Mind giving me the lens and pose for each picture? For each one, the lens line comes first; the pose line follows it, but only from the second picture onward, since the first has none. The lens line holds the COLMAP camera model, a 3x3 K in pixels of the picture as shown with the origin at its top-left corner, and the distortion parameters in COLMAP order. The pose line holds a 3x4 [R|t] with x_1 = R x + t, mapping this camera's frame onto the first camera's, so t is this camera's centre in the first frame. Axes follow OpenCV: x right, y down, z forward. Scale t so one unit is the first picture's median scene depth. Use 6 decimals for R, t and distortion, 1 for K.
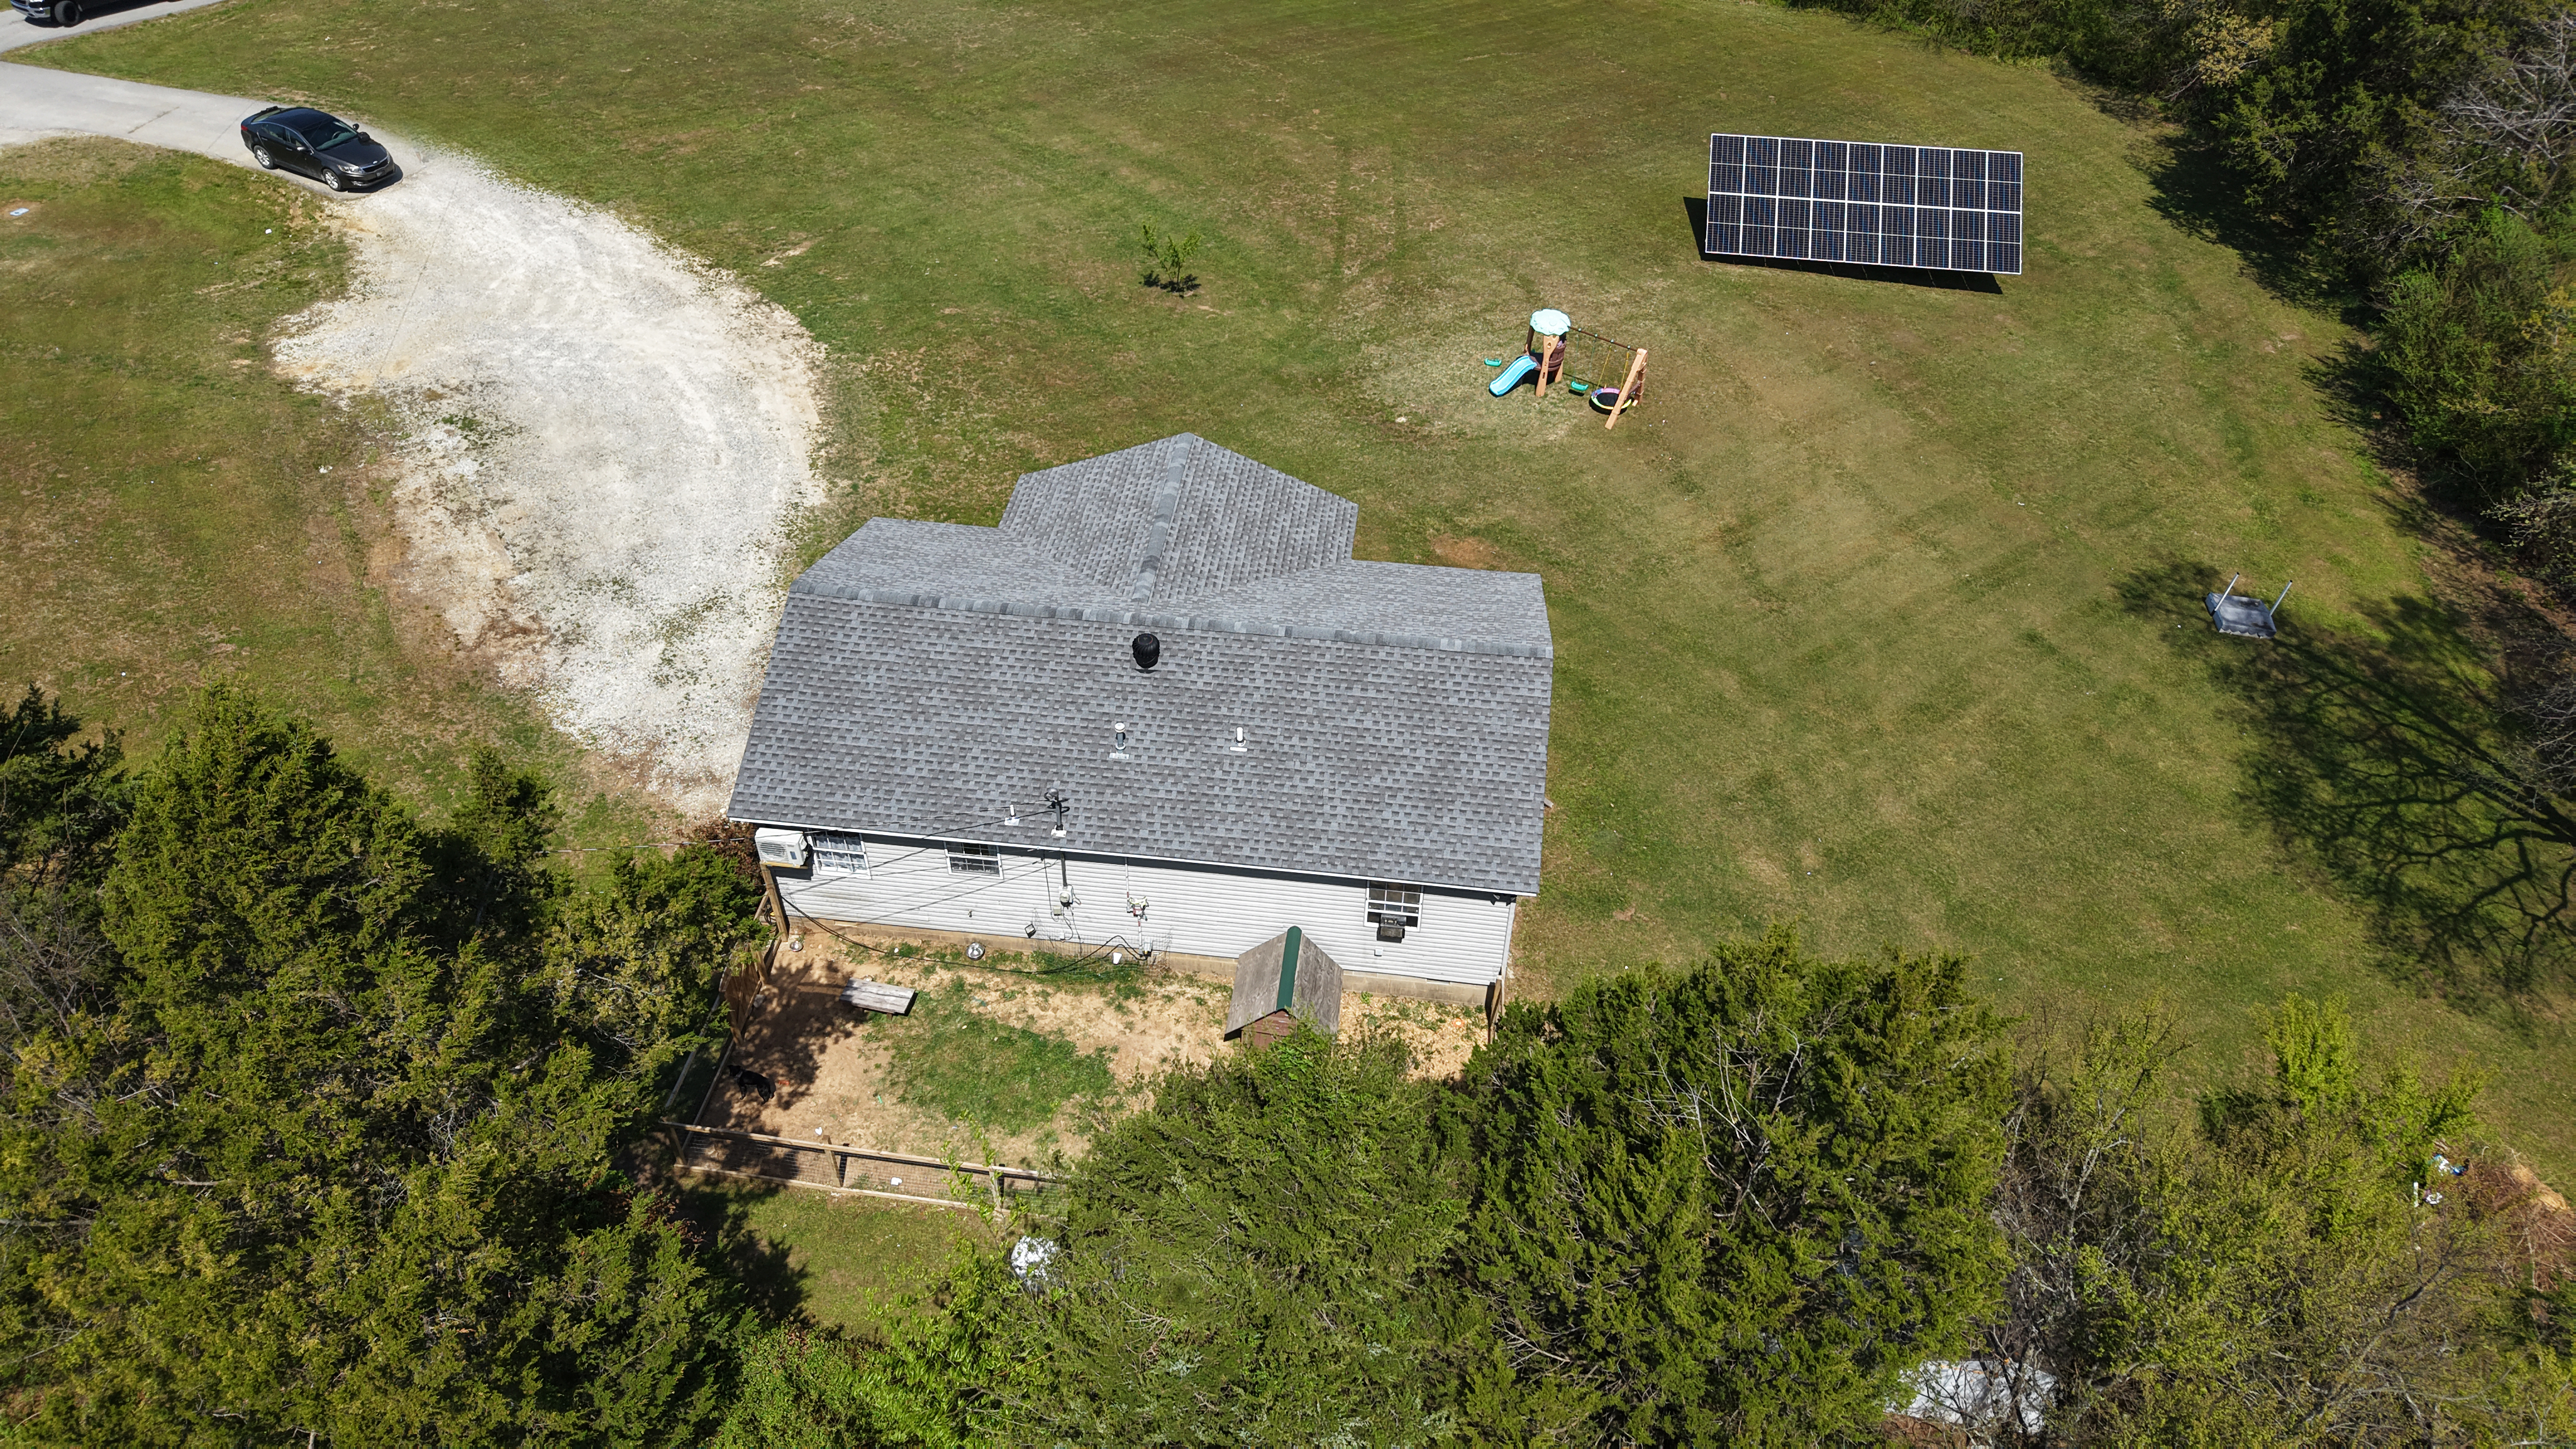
lens RADIAL K [[1699.2, 0, 1313.9], [0, 1699.2, 751.3], [0, 0, 1]] dist [0.024755, -0.025361]
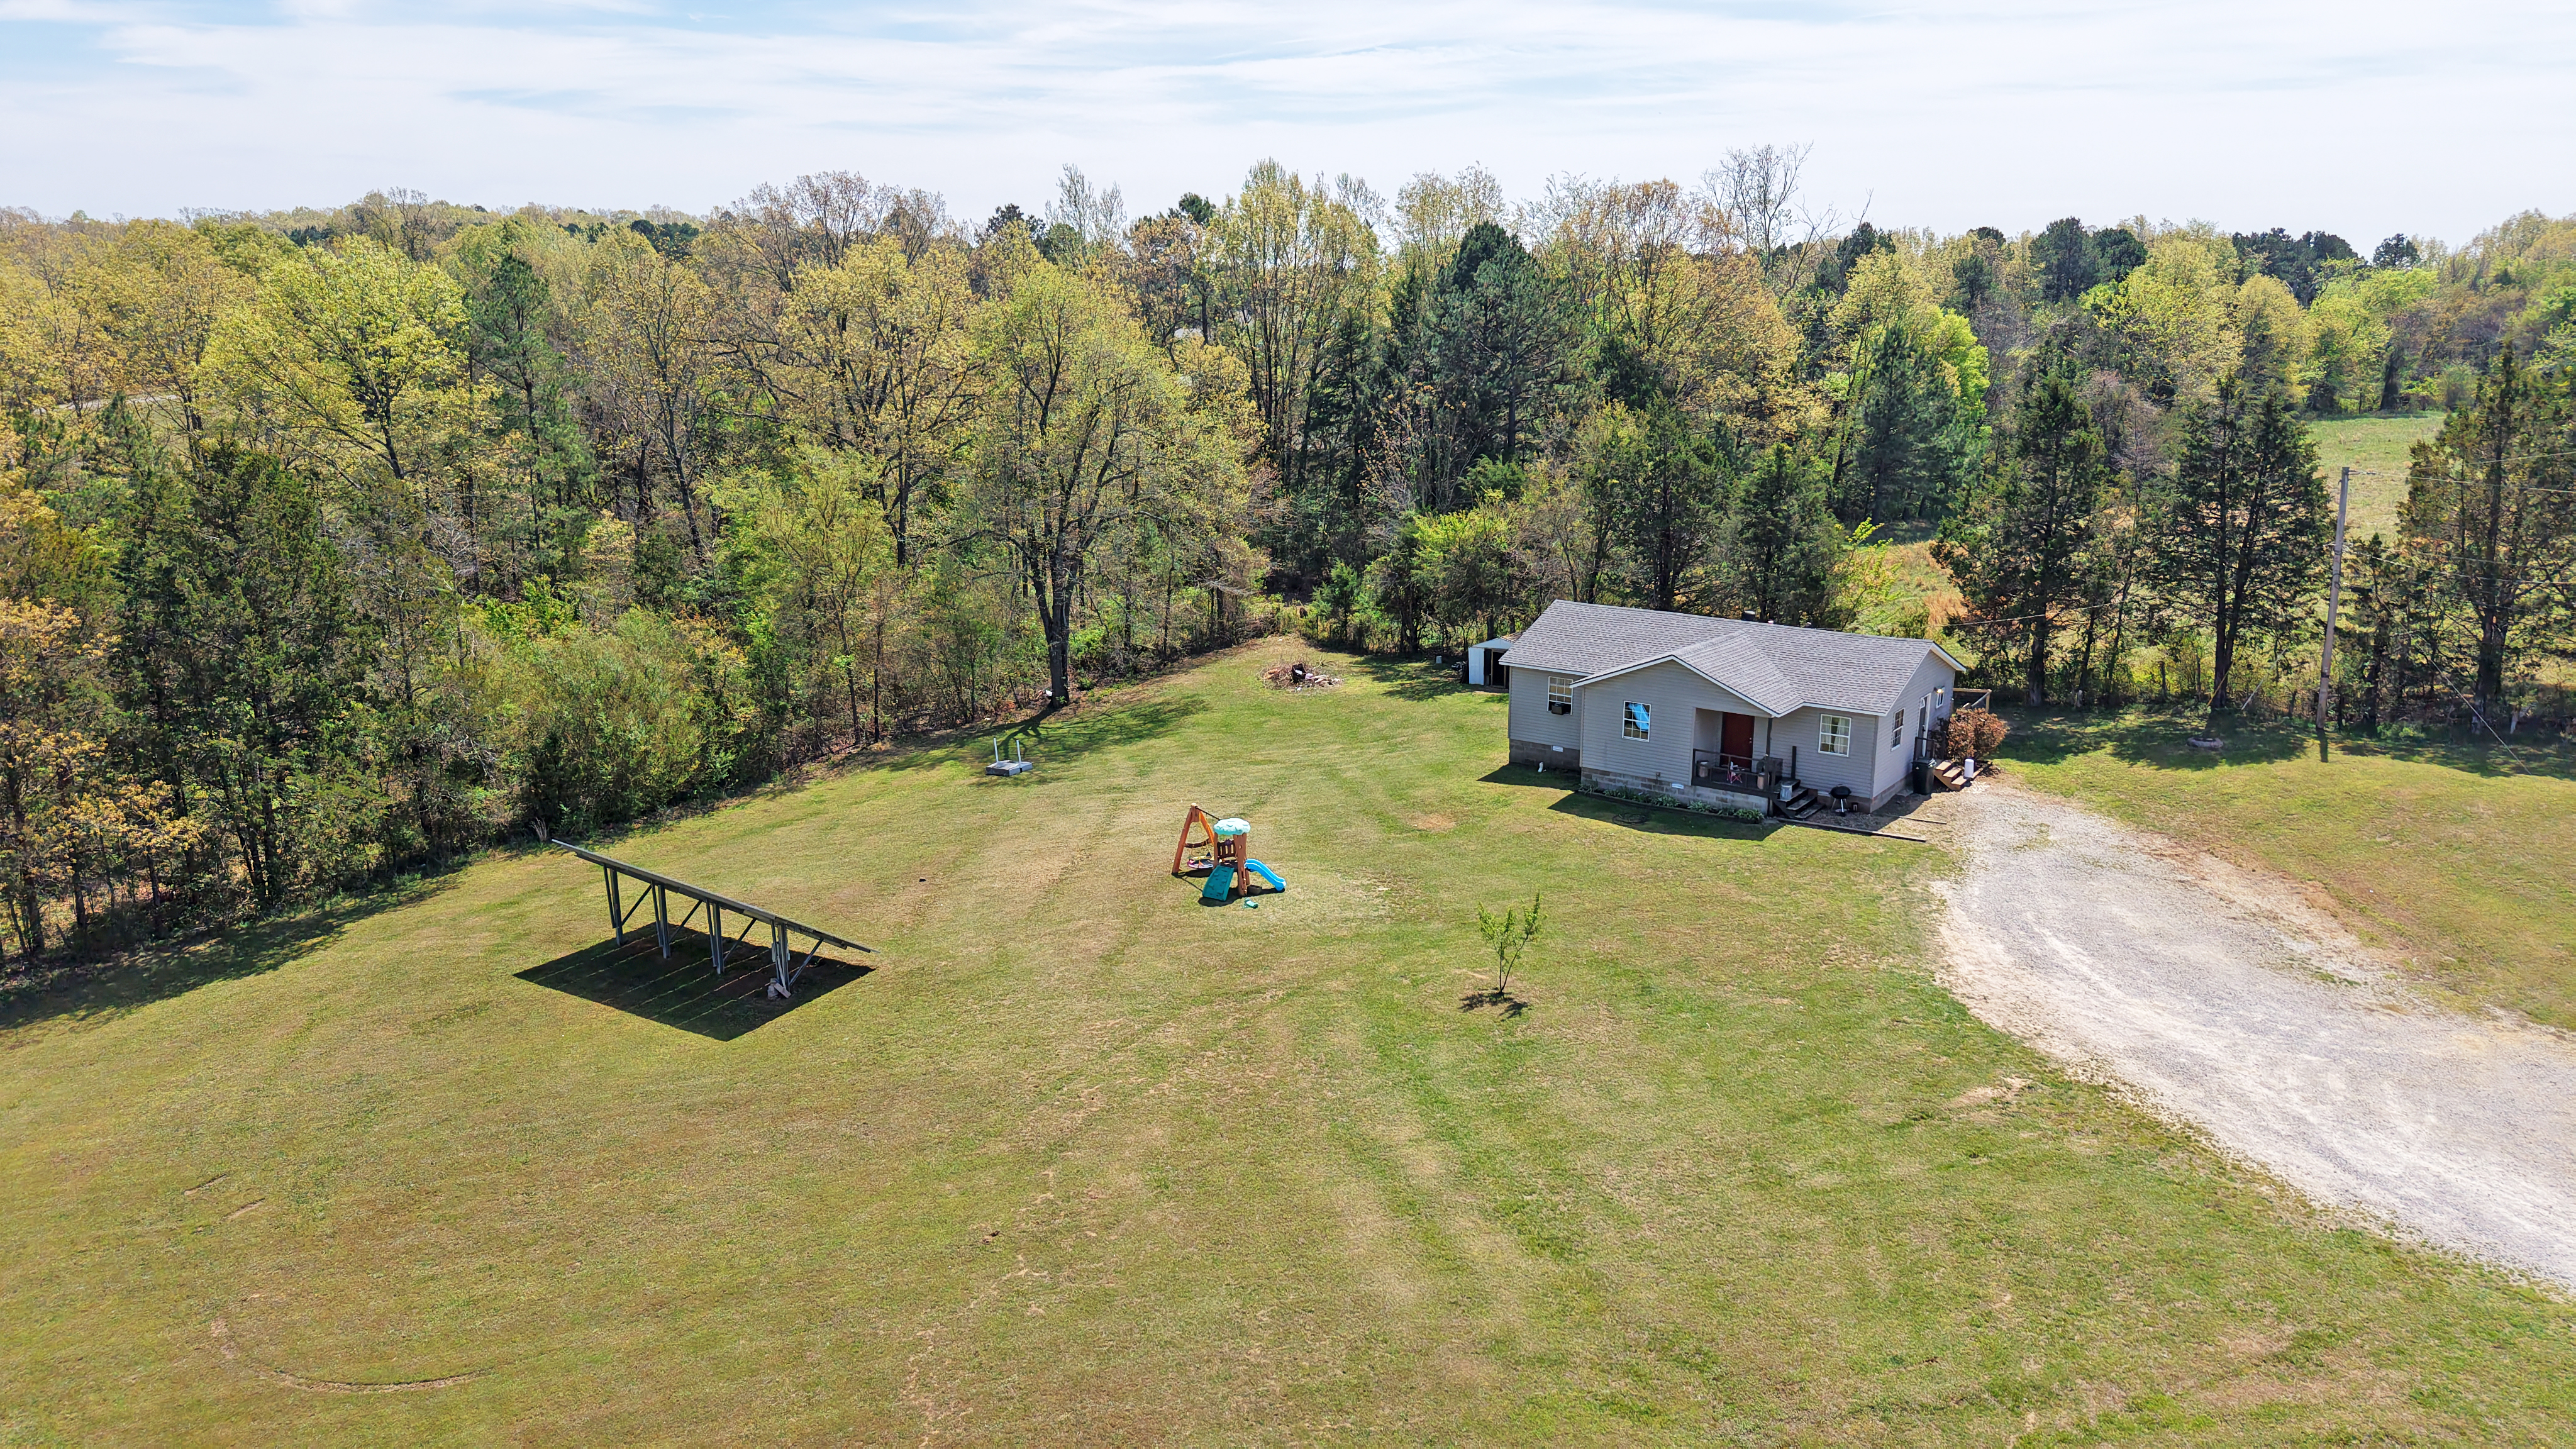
lens RADIAL K [[1699.2, 0, 1300.5], [0, 1699.2, 716.7], [0, 0, 1]] dist [0.024755, -0.025361]
pose [[-0.860827, -0.135232, 0.490601, -0.455168], [0.342660, 0.558726, 0.755254, -1.193983], [-0.376247, 0.818253, -0.434628, 1.519764]]
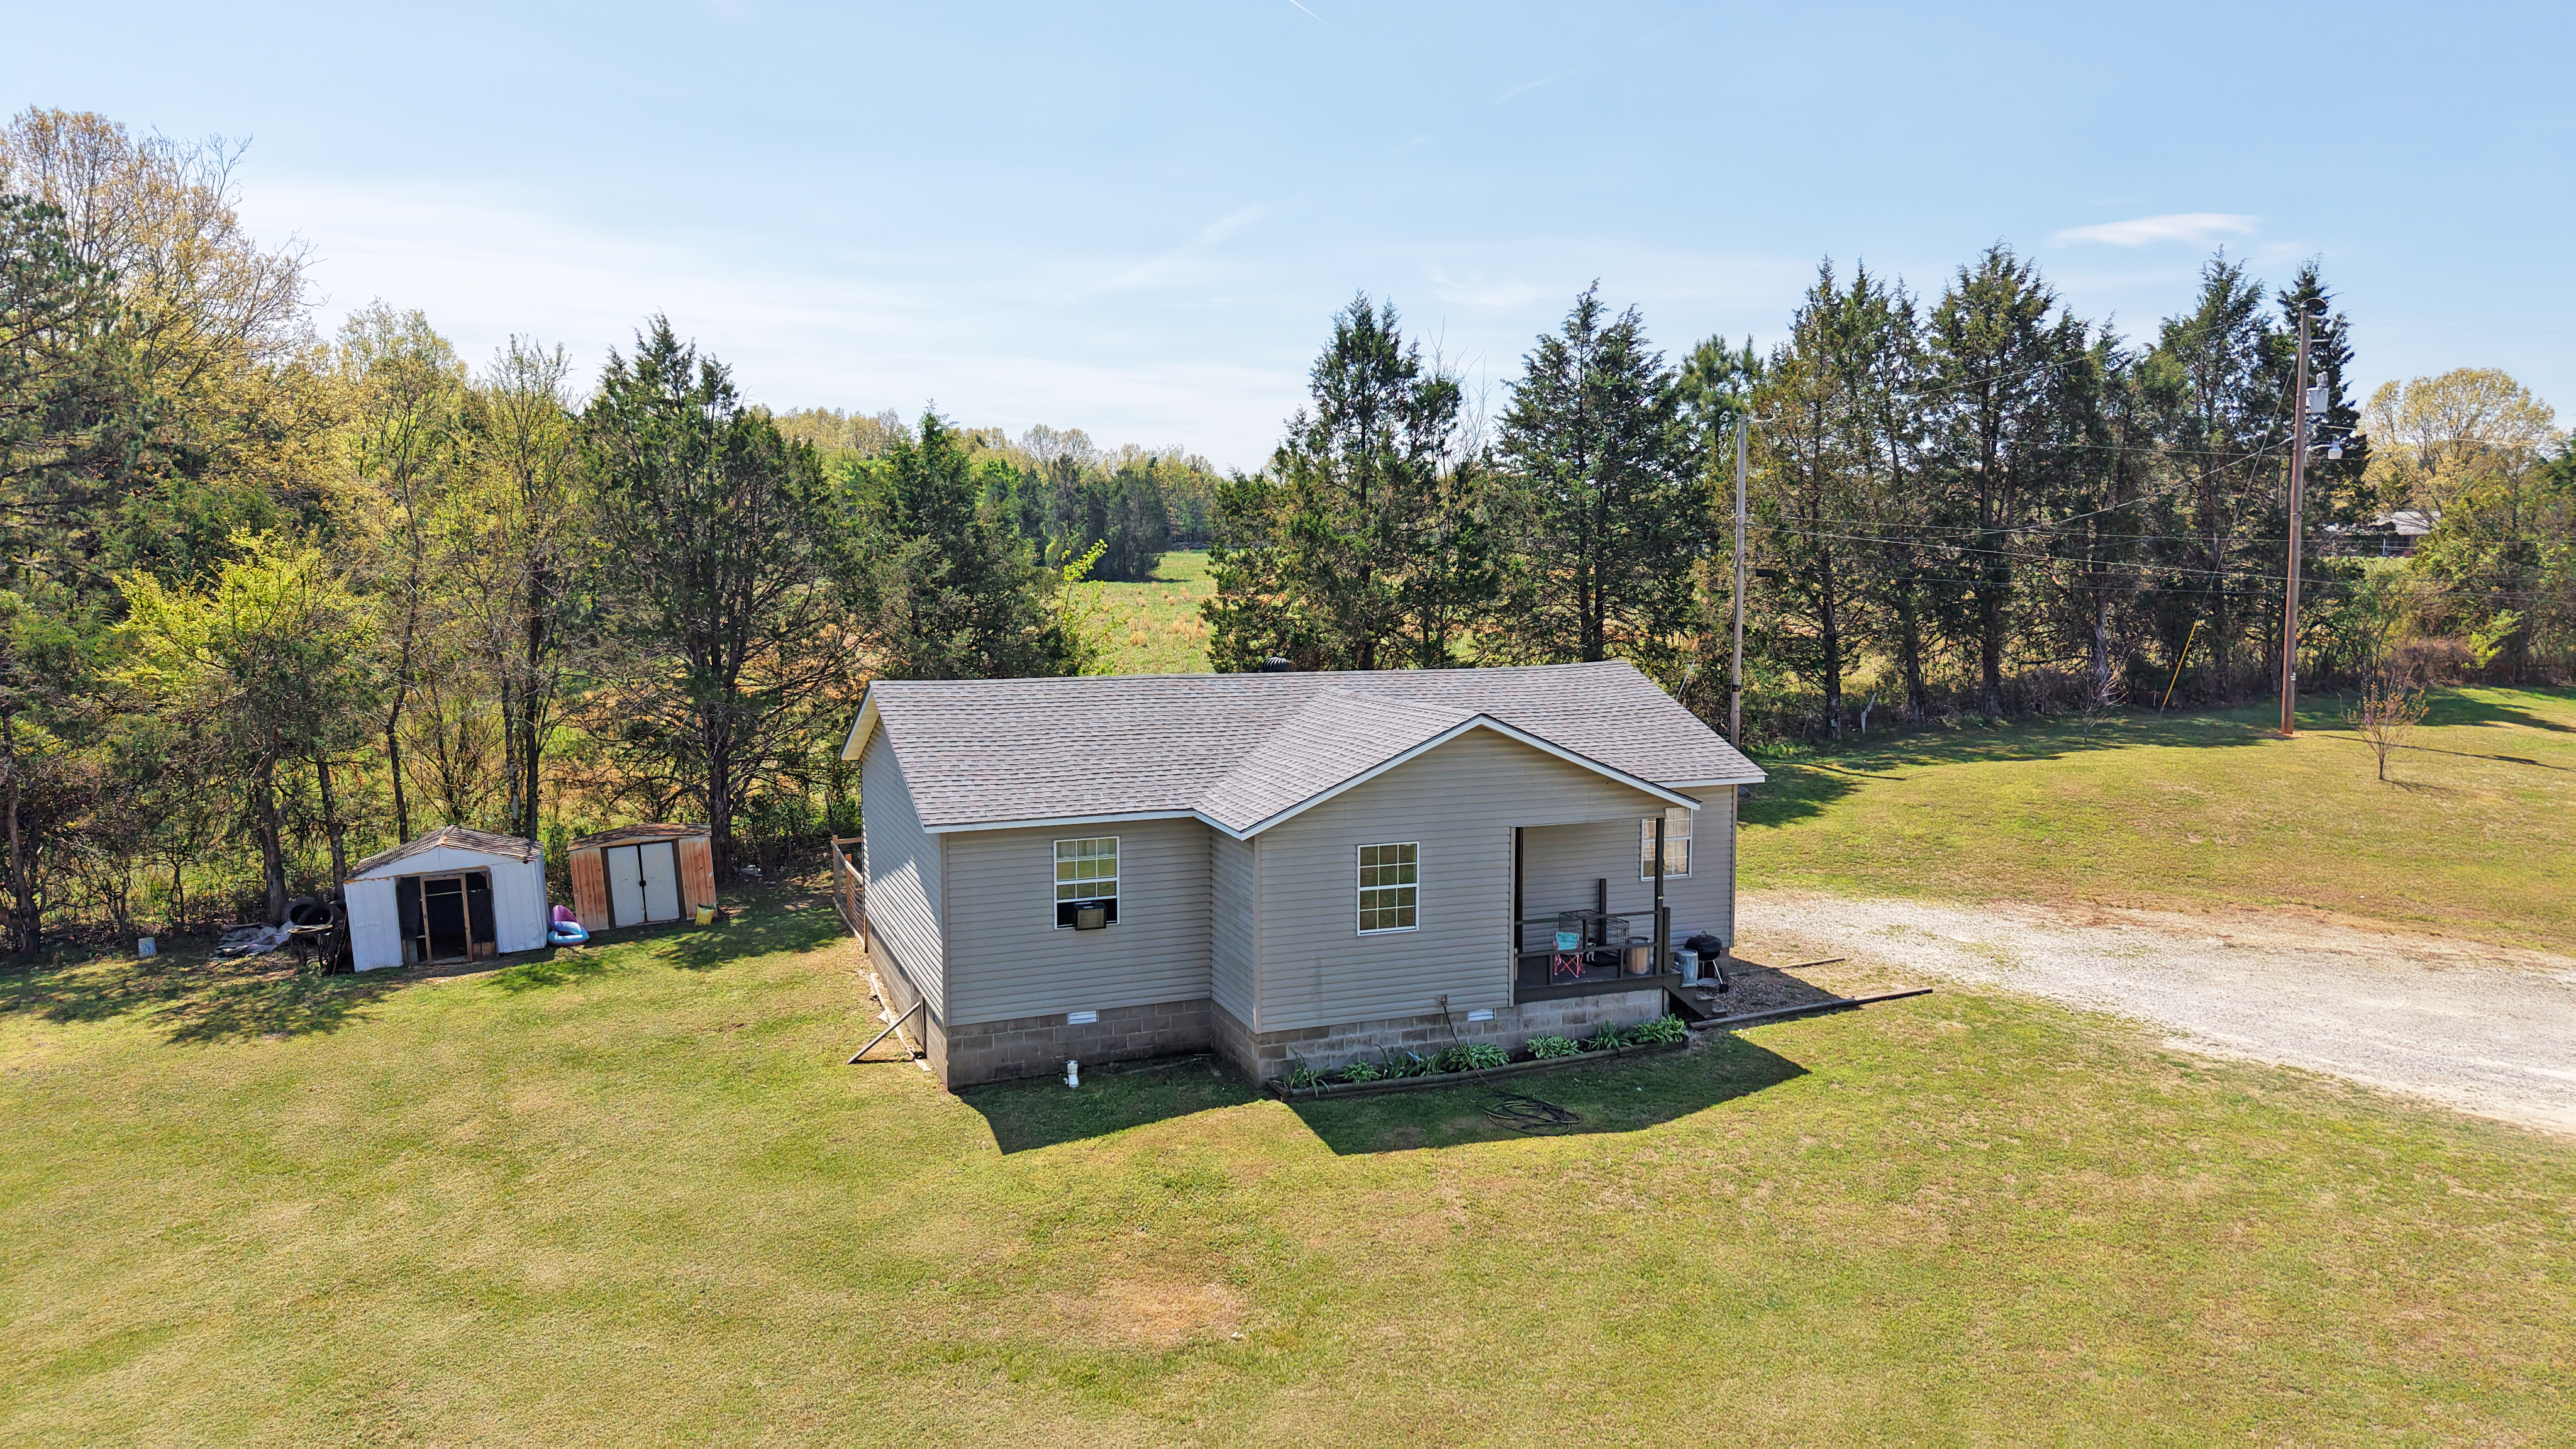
lens RADIAL K [[1699.2, 0, 1268.9], [0, 1699.2, 707.0], [0, 0, 1]] dist [0.024755, -0.025361]
pose [[-0.890590, 0.024417, -0.454150, 0.256447], [-0.327250, 0.659050, 0.677171, -0.511035], [0.315842, 0.751703, -0.578953, 1.117186]]
